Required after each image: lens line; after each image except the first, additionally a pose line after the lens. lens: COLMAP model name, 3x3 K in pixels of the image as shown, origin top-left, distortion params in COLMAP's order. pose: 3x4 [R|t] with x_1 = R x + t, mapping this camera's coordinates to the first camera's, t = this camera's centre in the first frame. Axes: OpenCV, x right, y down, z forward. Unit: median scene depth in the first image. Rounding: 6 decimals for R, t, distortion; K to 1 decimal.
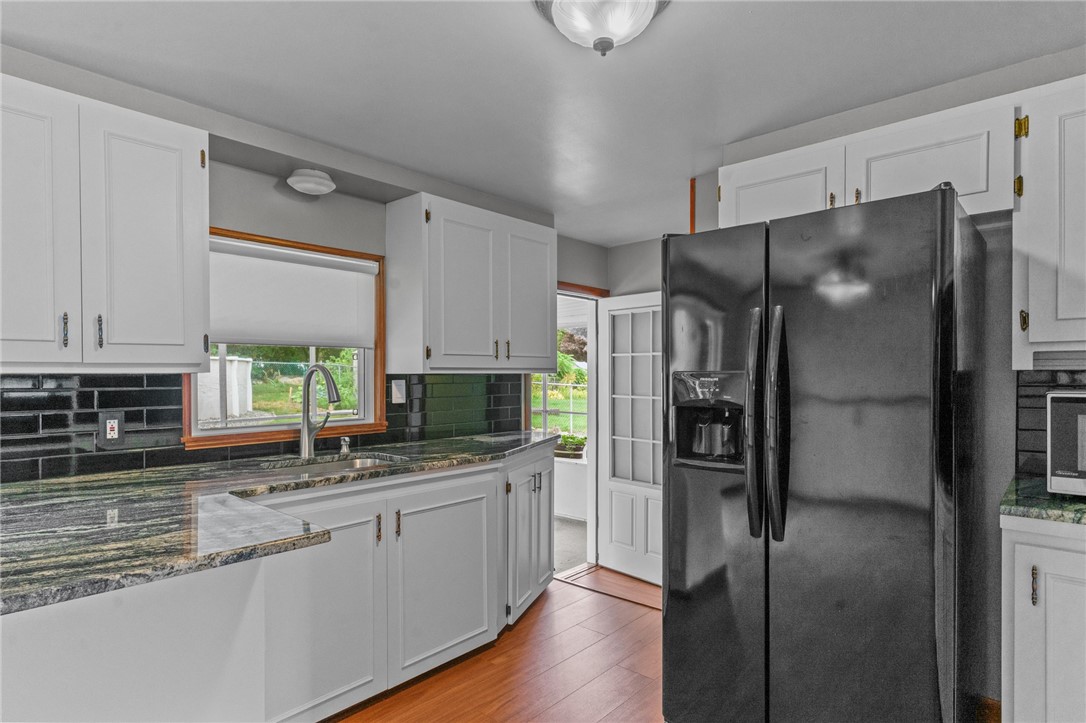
lens RADIAL K [[543.0, 0, 577.3], [0, 543.0, 368.4], [0, 0, 1]] dist [0.002771, 0.000116]
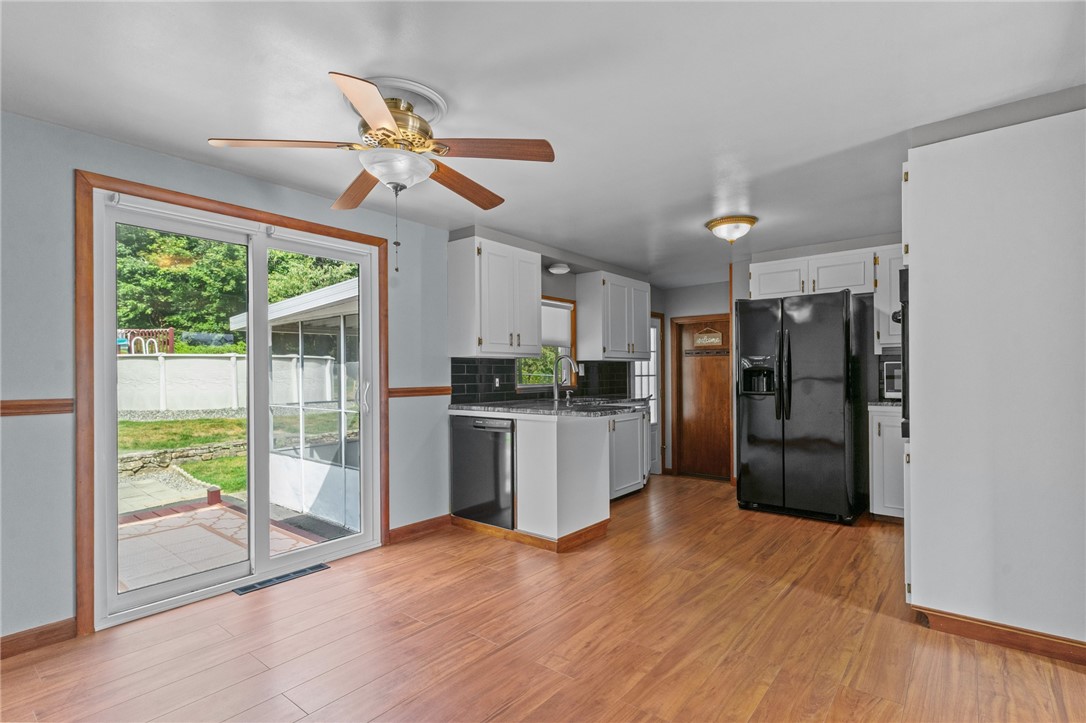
lens RADIAL K [[523.5, 0, 542.5], [0, 523.5, 366.8], [0, 0, 1]] dist [-0.000323, 0.000232]
pose [[0.998586, -0.006129, 0.052811, -0.761927], [0.006314, 0.999975, -0.003332, 0.051108], [-0.052789, 0.003660, 0.998599, -1.179006]]
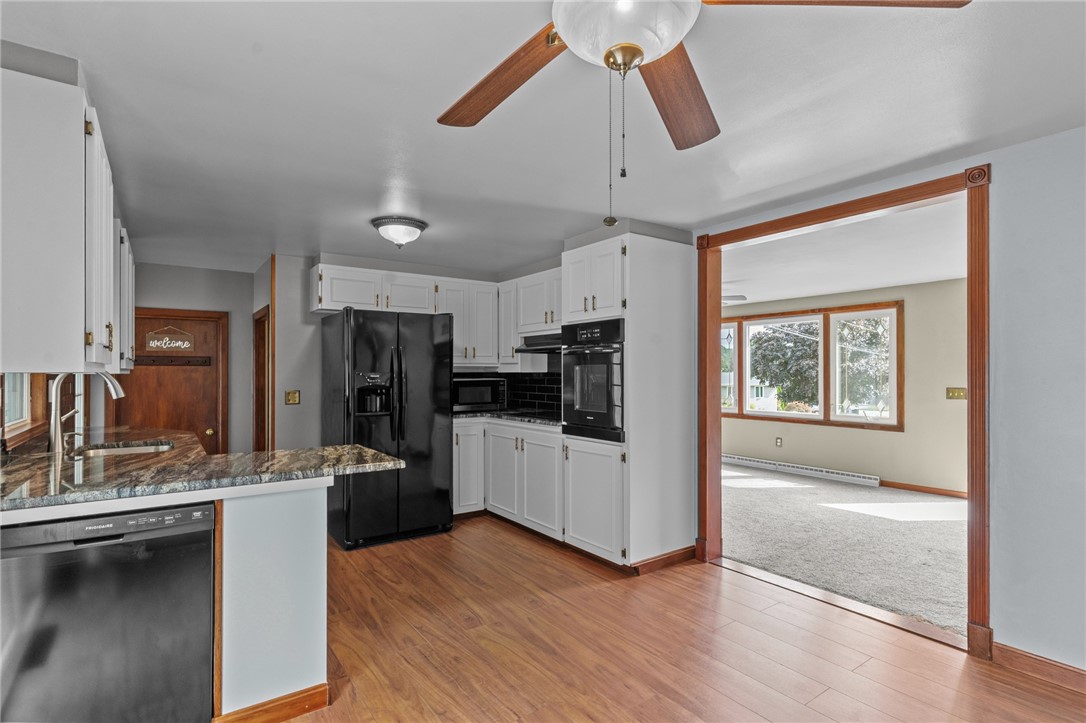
lens RADIAL K [[532.3, 0, 541.4], [0, 532.3, 368.5], [0, 0, 1]] dist [0.000908, 0.000154]
pose [[0.218043, 0.010591, 0.975882, -1.537581], [-0.008505, 0.999924, -0.008952, 0.000569], [-0.975902, -0.006348, 0.218117, -0.137799]]
